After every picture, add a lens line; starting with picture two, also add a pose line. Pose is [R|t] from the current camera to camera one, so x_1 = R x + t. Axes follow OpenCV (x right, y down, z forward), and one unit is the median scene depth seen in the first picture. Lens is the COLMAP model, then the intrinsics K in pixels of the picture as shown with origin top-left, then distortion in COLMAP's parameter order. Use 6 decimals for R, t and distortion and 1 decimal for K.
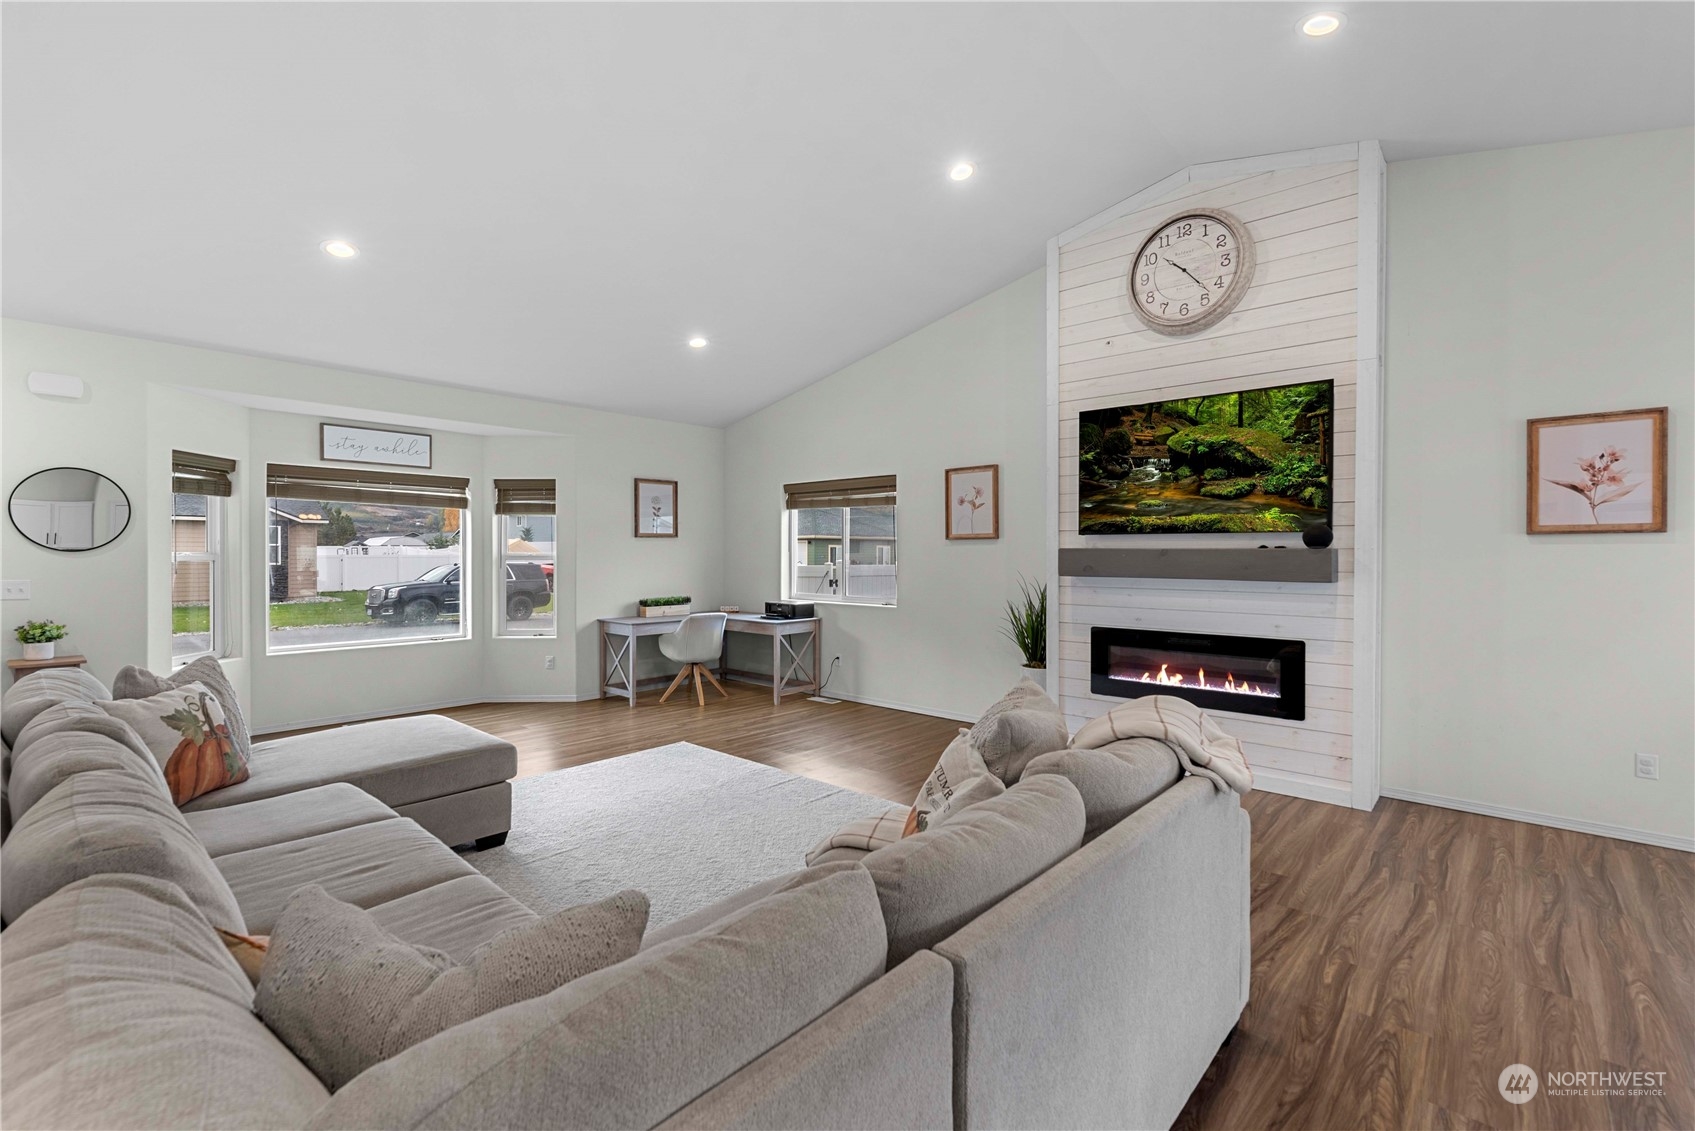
lens RADIAL K [[739.7, 0, 853.2], [0, 739.7, 557.5], [0, 0, 1]] dist [0.002216, -0.000592]
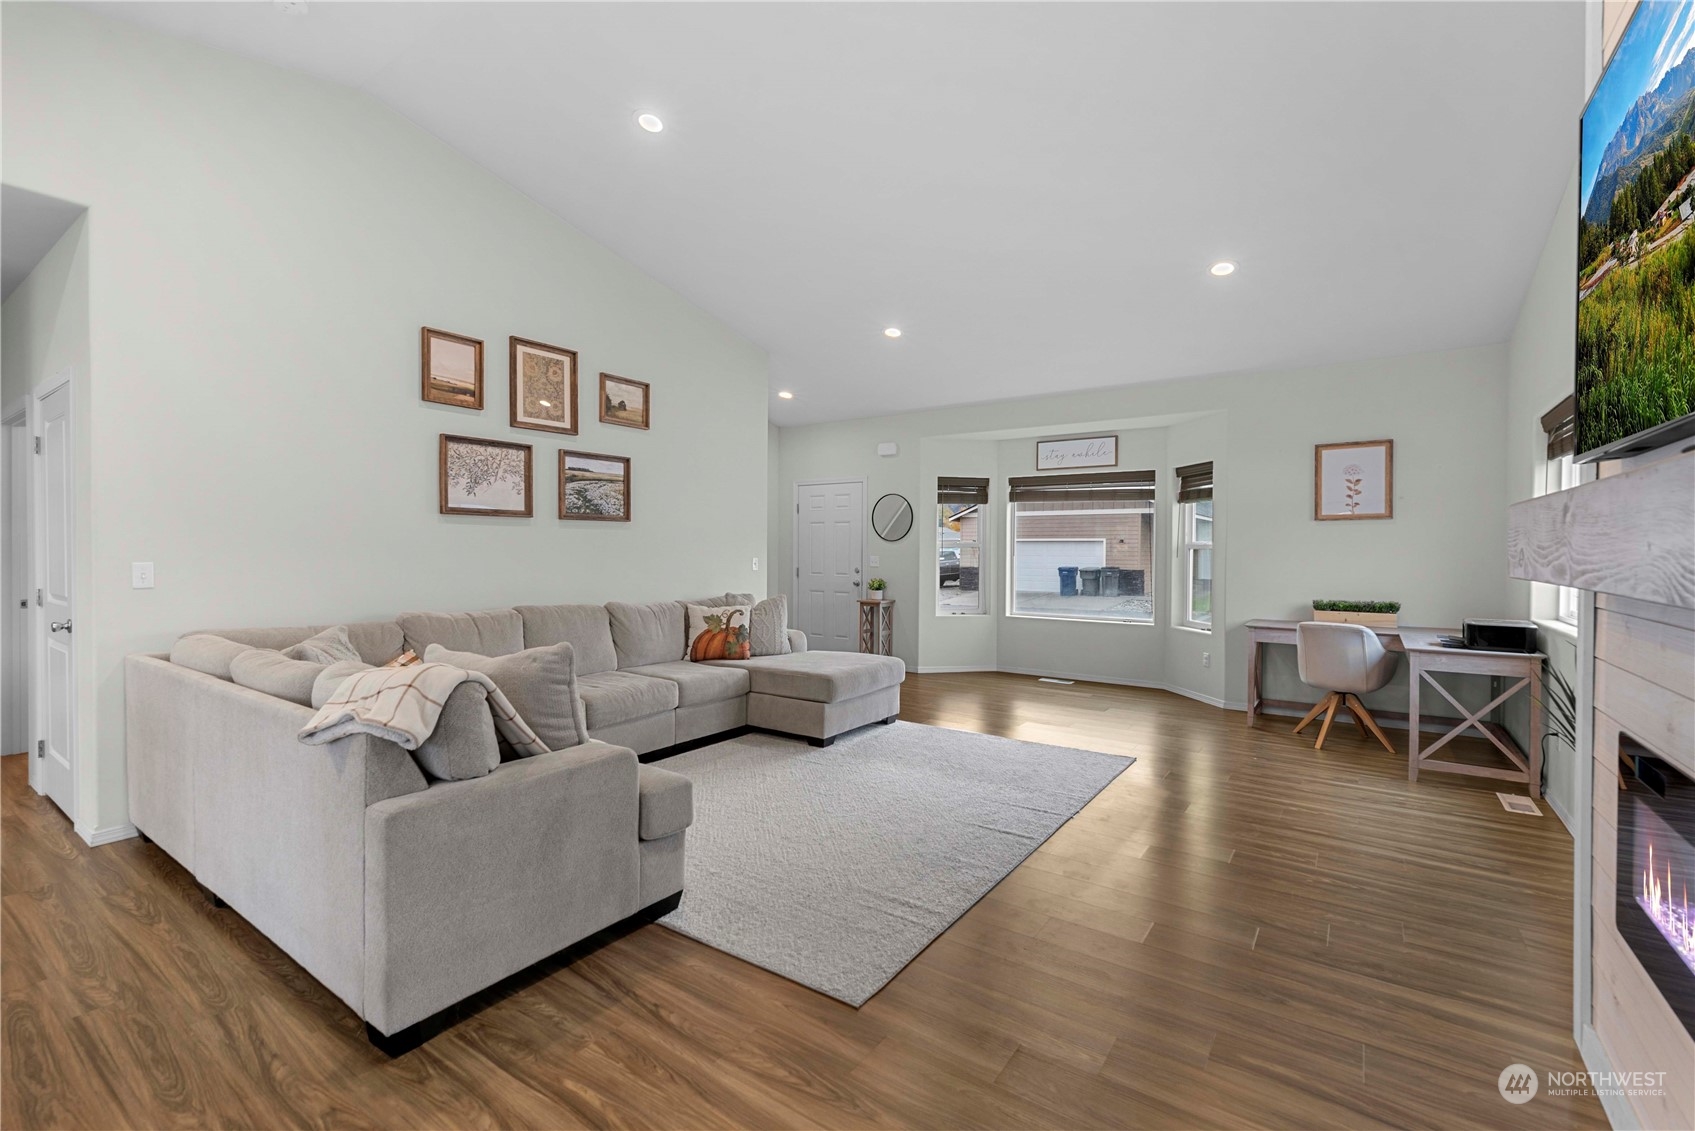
lens RADIAL K [[739.7, 0, 853.2], [0, 739.7, 557.5], [0, 0, 1]] dist [0.002216, -0.000592]
pose [[0.121339, 0.010215, -0.992559, 0.508964], [-0.010982, 0.999900, 0.008948, 0.011877], [0.992550, 0.009814, 0.121439, 0.503911]]
